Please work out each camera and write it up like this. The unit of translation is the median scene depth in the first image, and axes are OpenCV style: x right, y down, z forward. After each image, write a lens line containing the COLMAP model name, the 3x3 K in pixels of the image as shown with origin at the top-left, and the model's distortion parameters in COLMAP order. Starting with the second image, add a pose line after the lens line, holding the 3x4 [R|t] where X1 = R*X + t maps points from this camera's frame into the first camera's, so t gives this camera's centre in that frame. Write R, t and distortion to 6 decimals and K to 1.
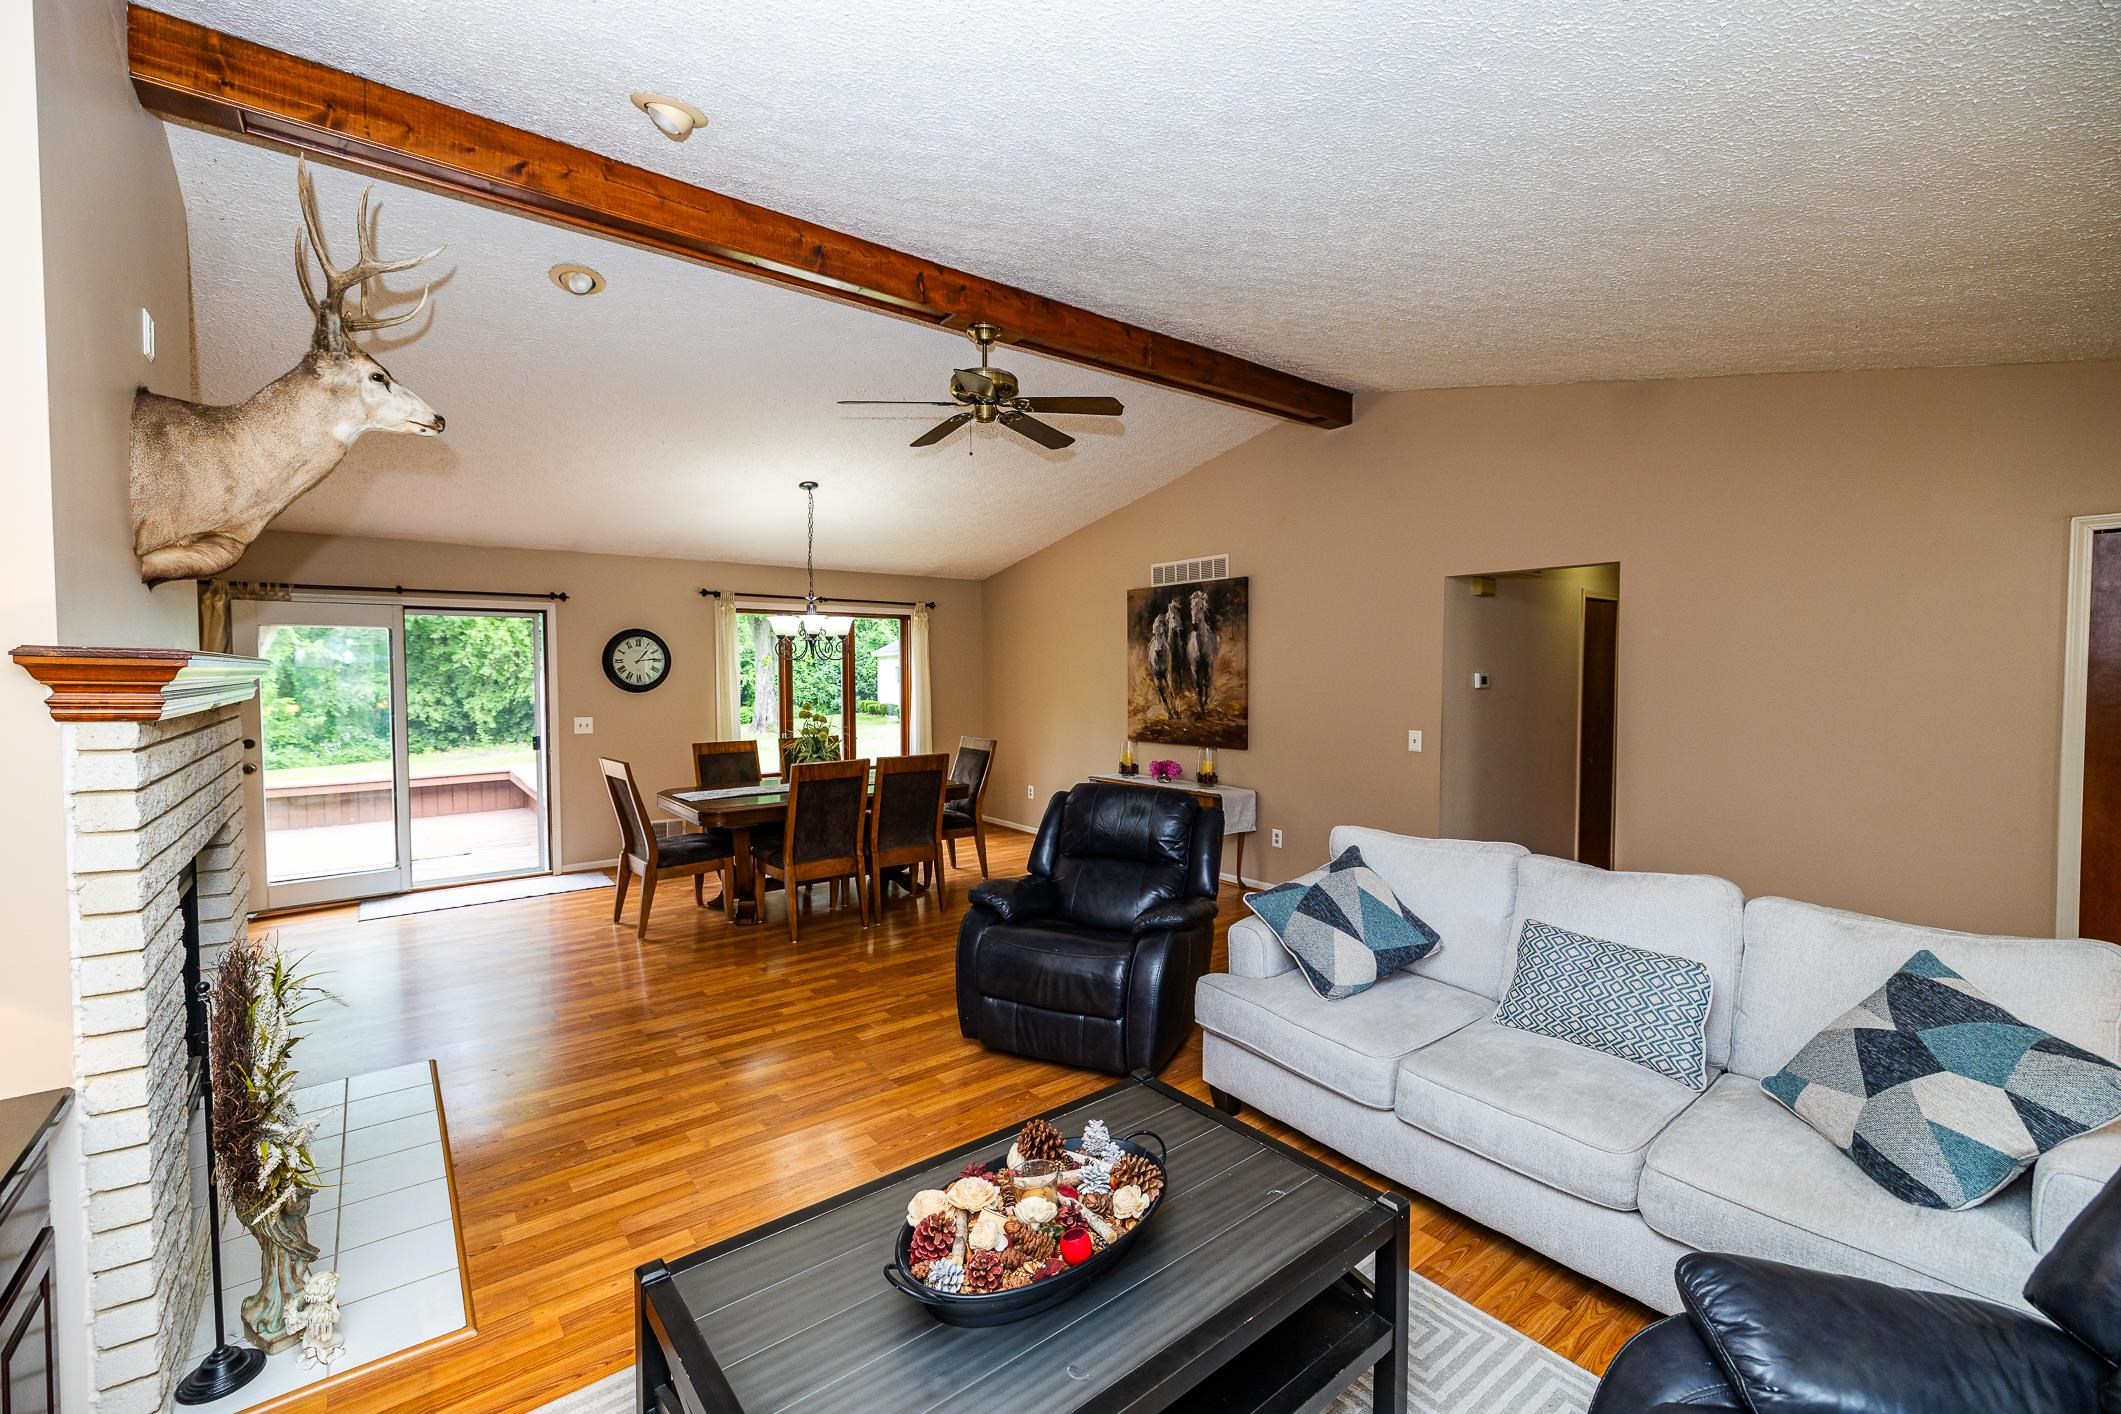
lens RADIAL K [[890.5, 0, 1058.0], [0, 890.5, 704.4], [0, 0, 1]] dist [-0.000261, 0.000108]
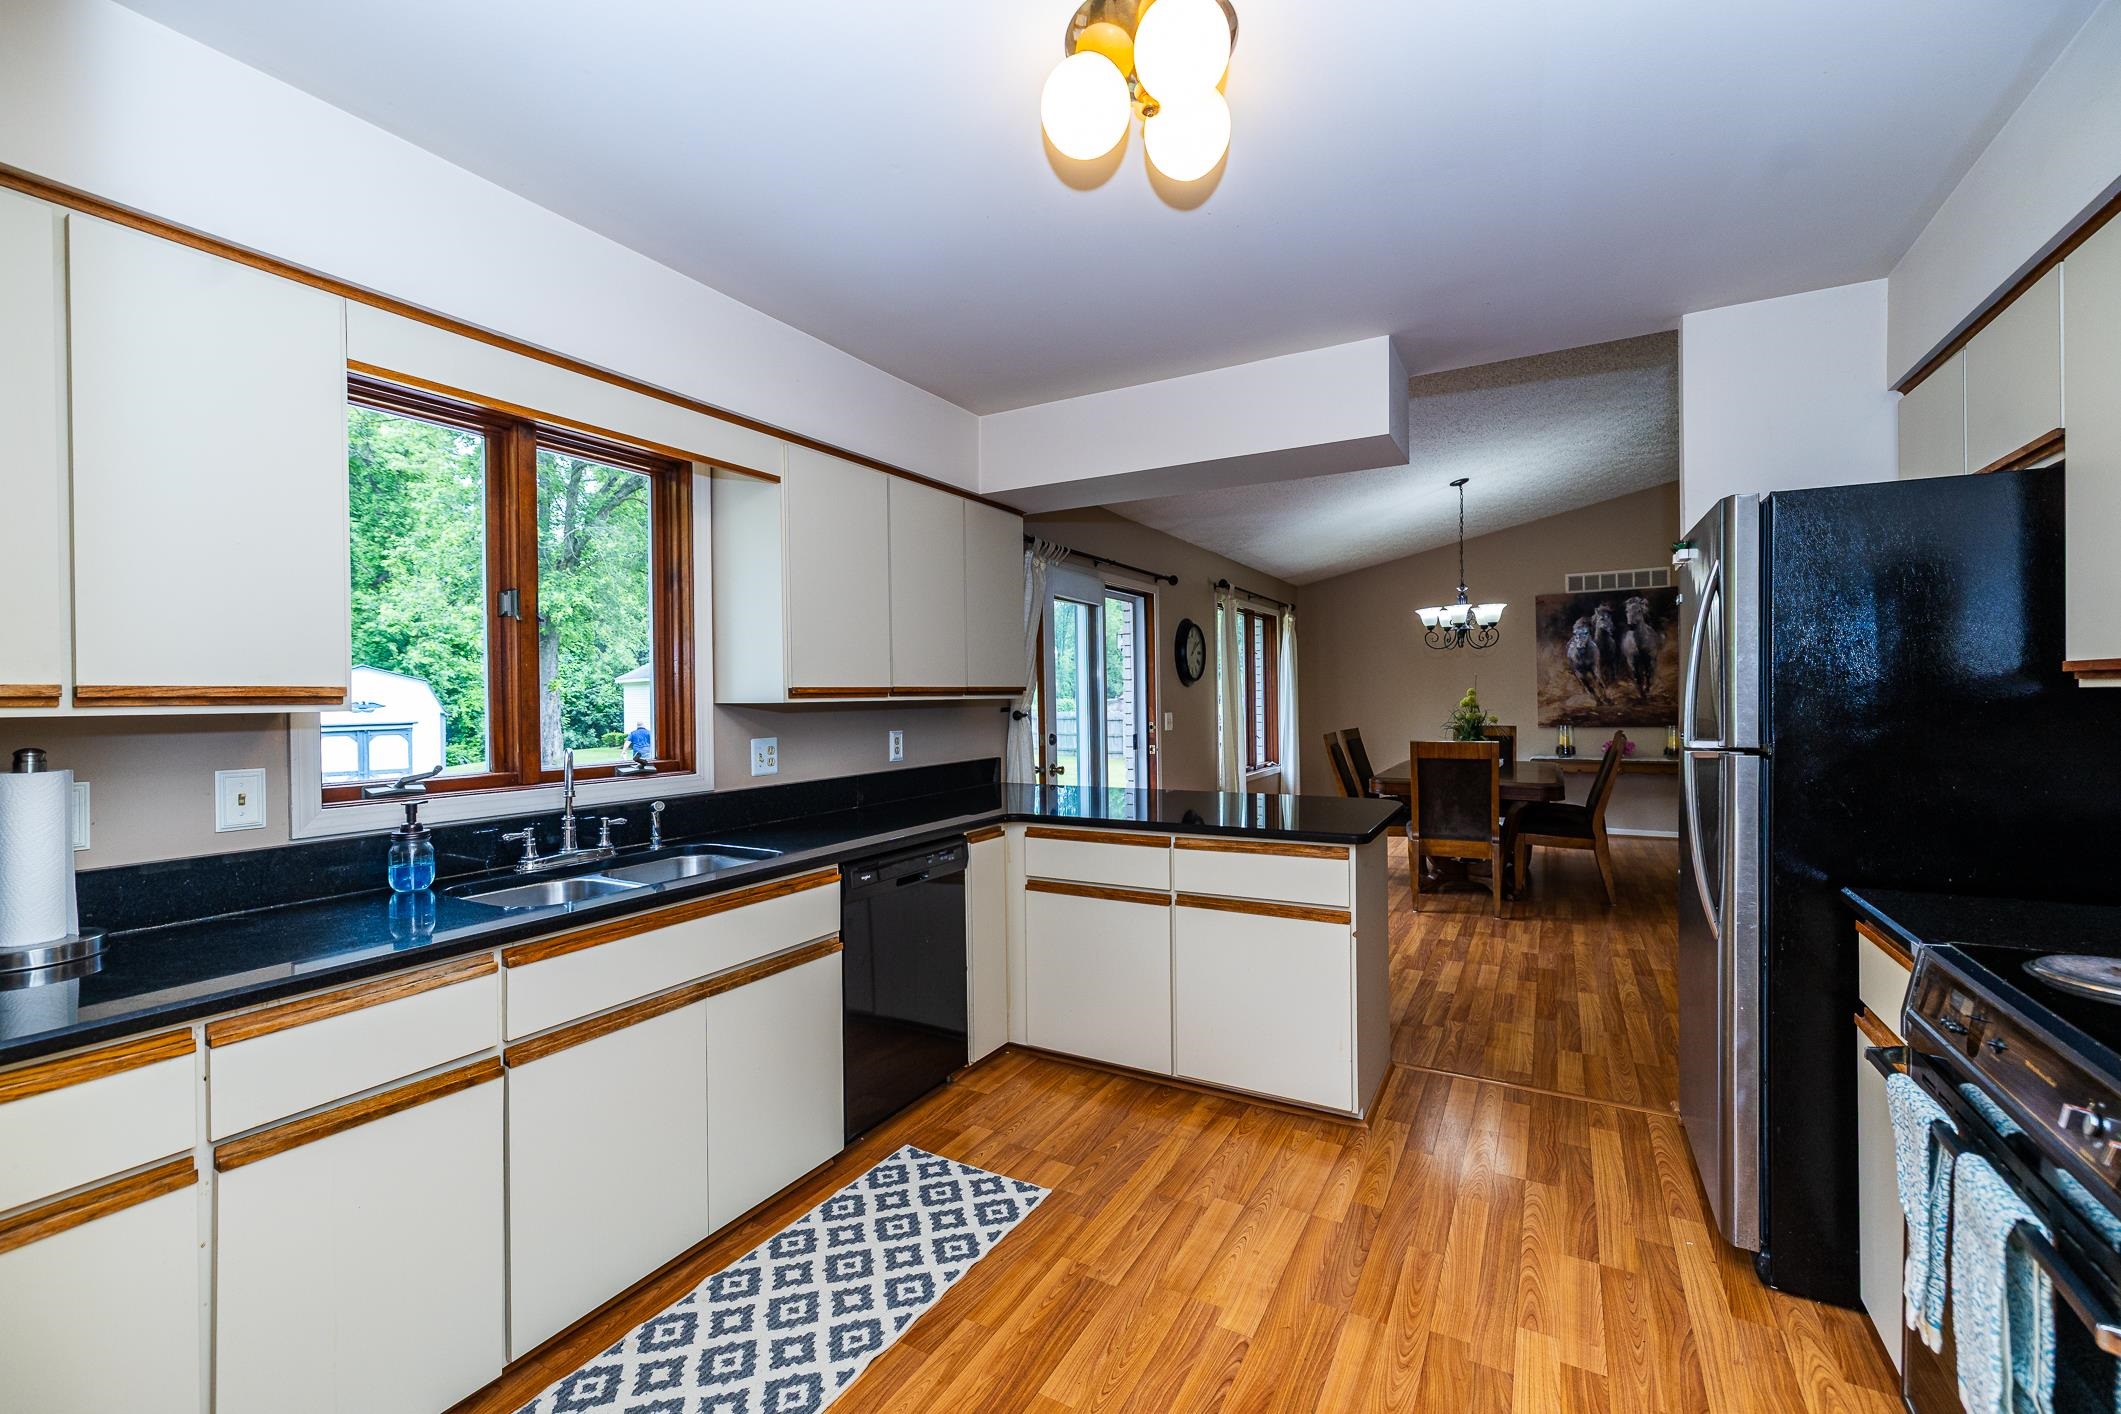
lens RADIAL K [[890.5, 0, 1061.1], [0, 890.5, 701.8], [0, 0, 1]] dist [-0.000261, 0.000108]
pose [[0.919592, -0.012143, 0.392686, -0.984743], [0.026443, 0.999169, -0.031028, 0.028616], [-0.391983, 0.038917, 0.919149, 0.201352]]
